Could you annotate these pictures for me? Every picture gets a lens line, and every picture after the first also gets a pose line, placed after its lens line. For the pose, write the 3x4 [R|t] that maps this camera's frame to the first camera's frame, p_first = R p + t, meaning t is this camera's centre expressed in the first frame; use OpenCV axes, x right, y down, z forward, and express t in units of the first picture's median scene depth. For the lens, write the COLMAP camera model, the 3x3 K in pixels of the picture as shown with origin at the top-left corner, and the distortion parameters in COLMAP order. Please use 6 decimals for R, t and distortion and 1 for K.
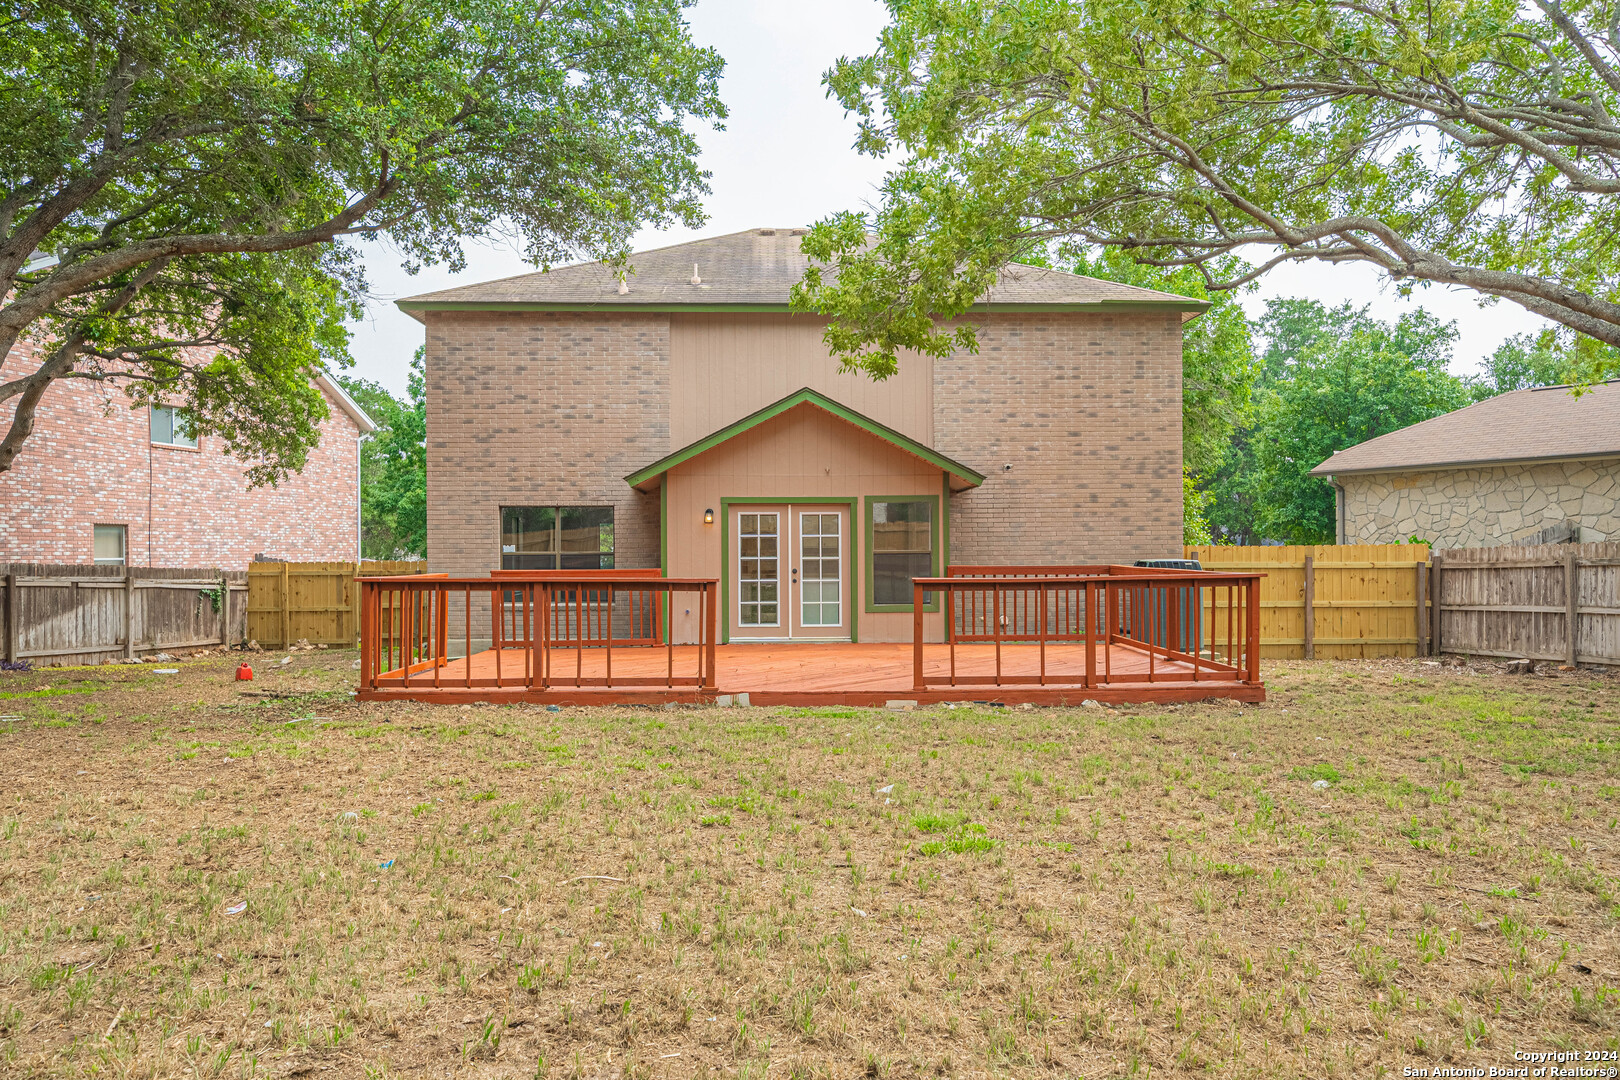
lens RADIAL K [[1098.3, 0, 803.8], [0, 1098.3, 548.5], [0, 0, 1]] dist [0.002661, 0.003376]
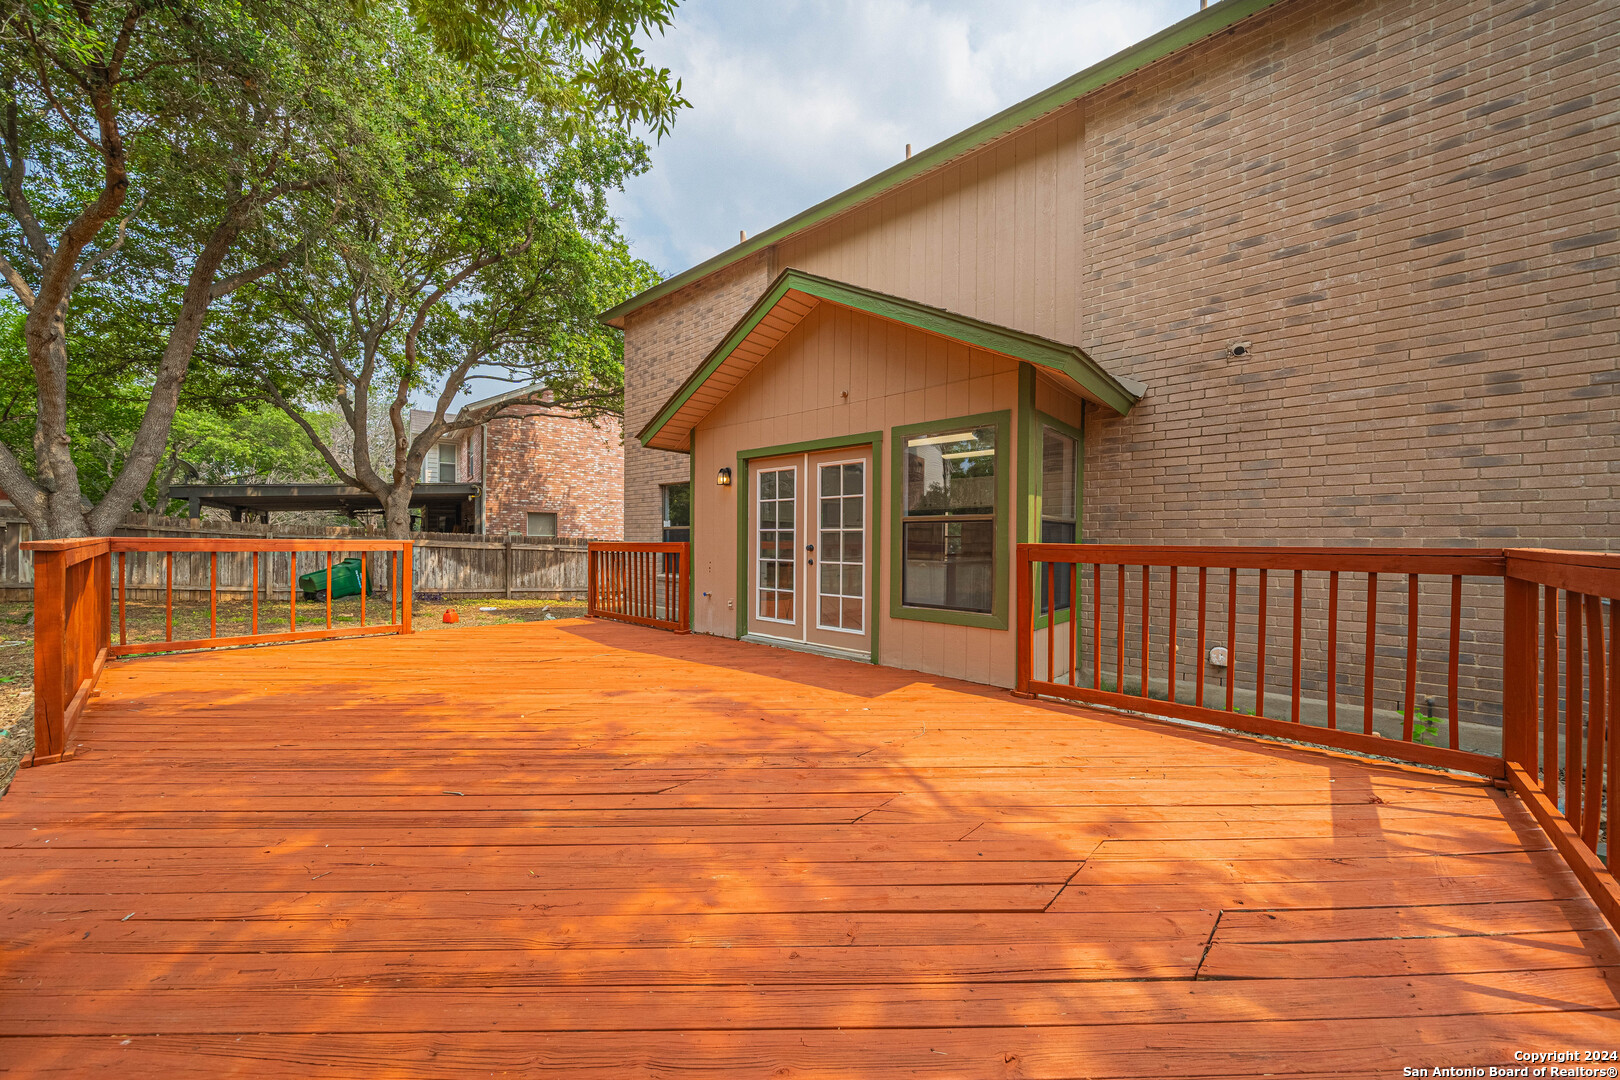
lens RADIAL K [[582.6, 0, 806.7], [0, 582.6, 548.9], [0, 0, 1]] dist [-0.001859, -0.000389]
pose [[0.722222, 0.020100, -0.691369, 0.235493], [-0.011924, 0.999791, 0.016611, 0.014221], [0.691558, -0.003753, 0.722311, 0.695696]]
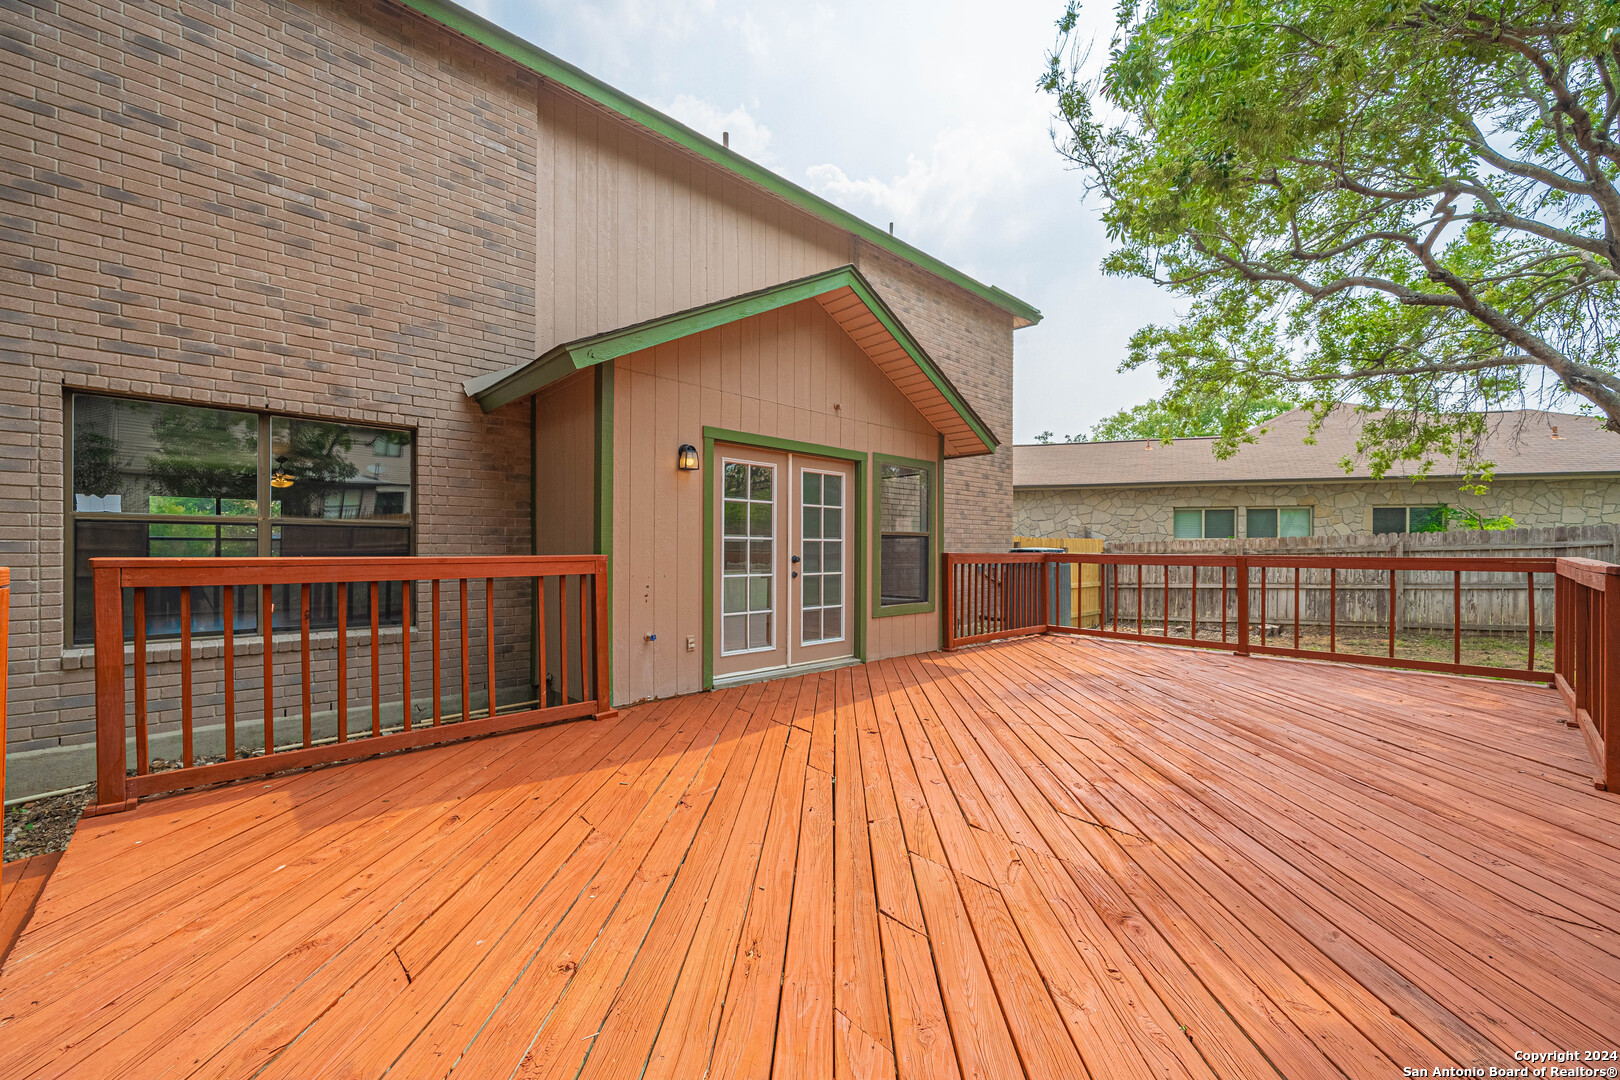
lens RADIAL K [[646.6, 0, 809.2], [0, 646.6, 549.6], [0, 0, 1]] dist [-0.001022, -0.000137]
pose [[0.743100, 0.008600, 0.669125, -0.240055], [-0.007754, 0.999961, -0.004241, 0.015630], [-0.669135, -0.002037, 0.743138, 0.683834]]
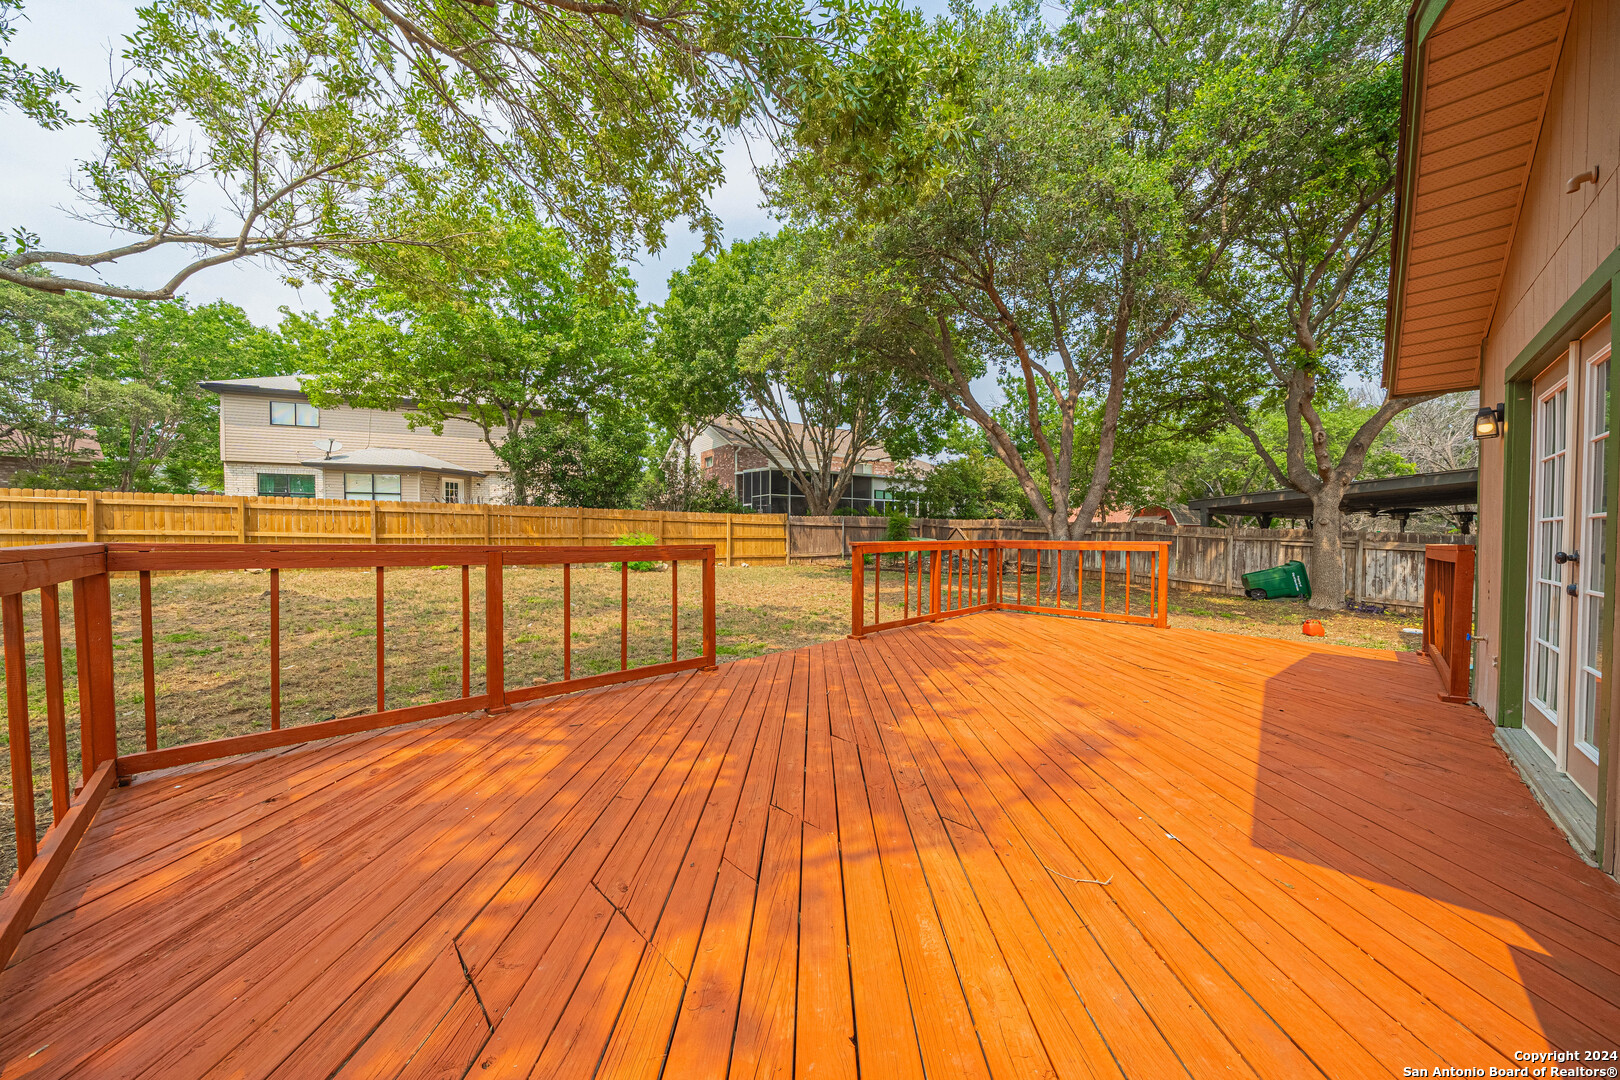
lens RADIAL K [[558.2, 0, 805.2], [0, 558.2, 547.9], [0, 0, 1]] dist [-0.000744, -0.000057]
pose [[-0.721064, 0.015714, -0.692691, 0.239346], [0.000710, 0.999759, 0.021940, 0.013347], [0.692869, 0.015328, -0.720901, 0.919051]]
